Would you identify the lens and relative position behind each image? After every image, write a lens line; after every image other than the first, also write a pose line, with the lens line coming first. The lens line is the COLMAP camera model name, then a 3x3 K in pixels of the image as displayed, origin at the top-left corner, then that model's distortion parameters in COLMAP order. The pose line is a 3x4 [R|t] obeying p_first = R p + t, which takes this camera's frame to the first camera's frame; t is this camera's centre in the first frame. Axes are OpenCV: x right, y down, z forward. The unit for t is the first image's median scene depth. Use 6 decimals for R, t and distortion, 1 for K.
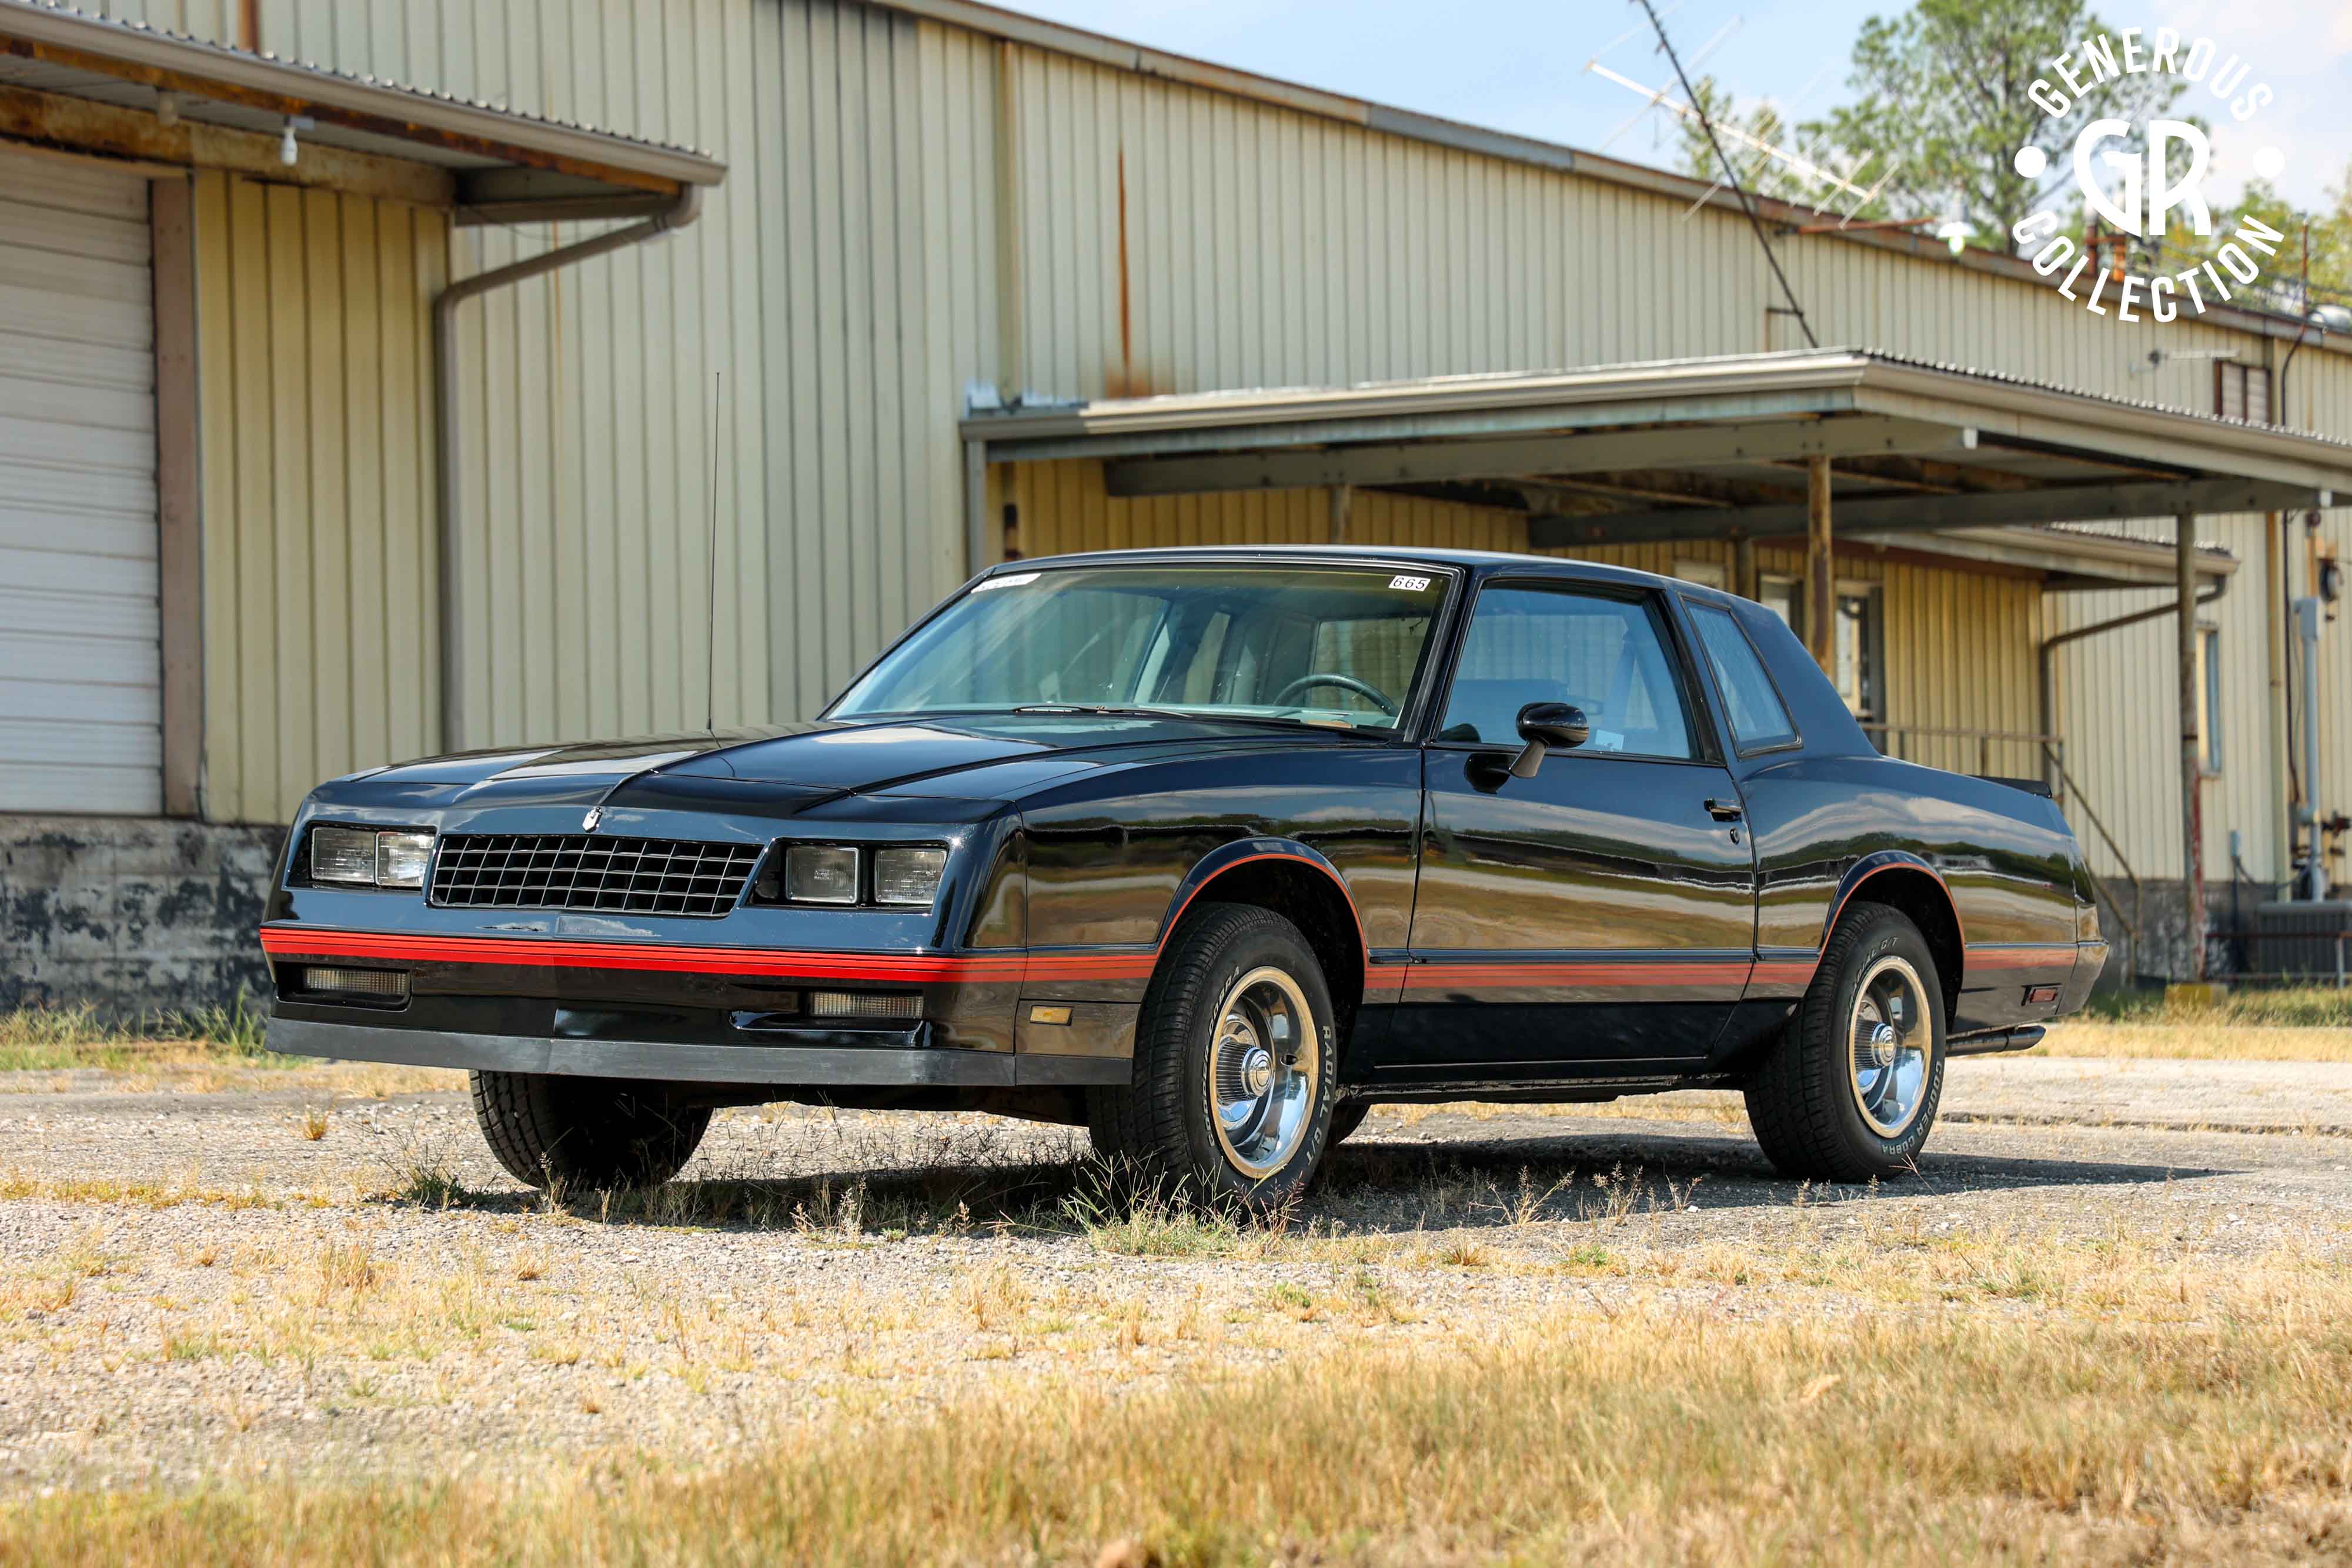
lens RADIAL K [[5175.6, 0, 1176.0], [0, 5175.6, 784.0], [0, 0, 1]] dist [0.414694, -0.586296]
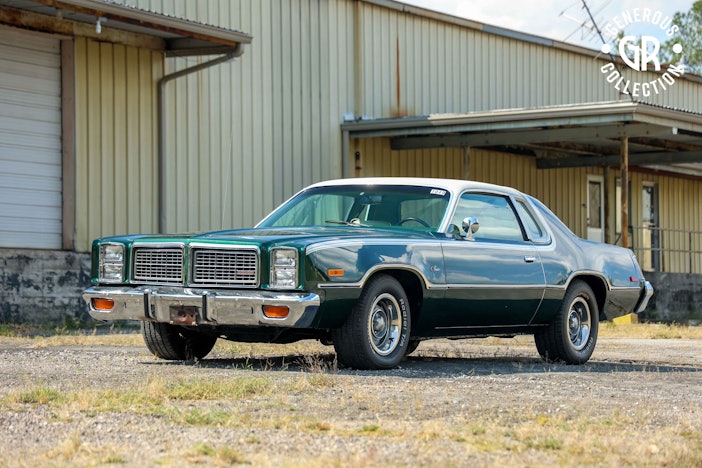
lens RADIAL K [[1544.9, 0, 351.0], [0, 1544.9, 234.0], [0, 0, 1]] dist [0.414694, -0.586296]
pose [[0.997302, 0.011979, -0.072423, 0.037659], [-0.012466, 0.999903, -0.006281, 0.000617], [0.072340, 0.007167, 0.997354, 0.105177]]
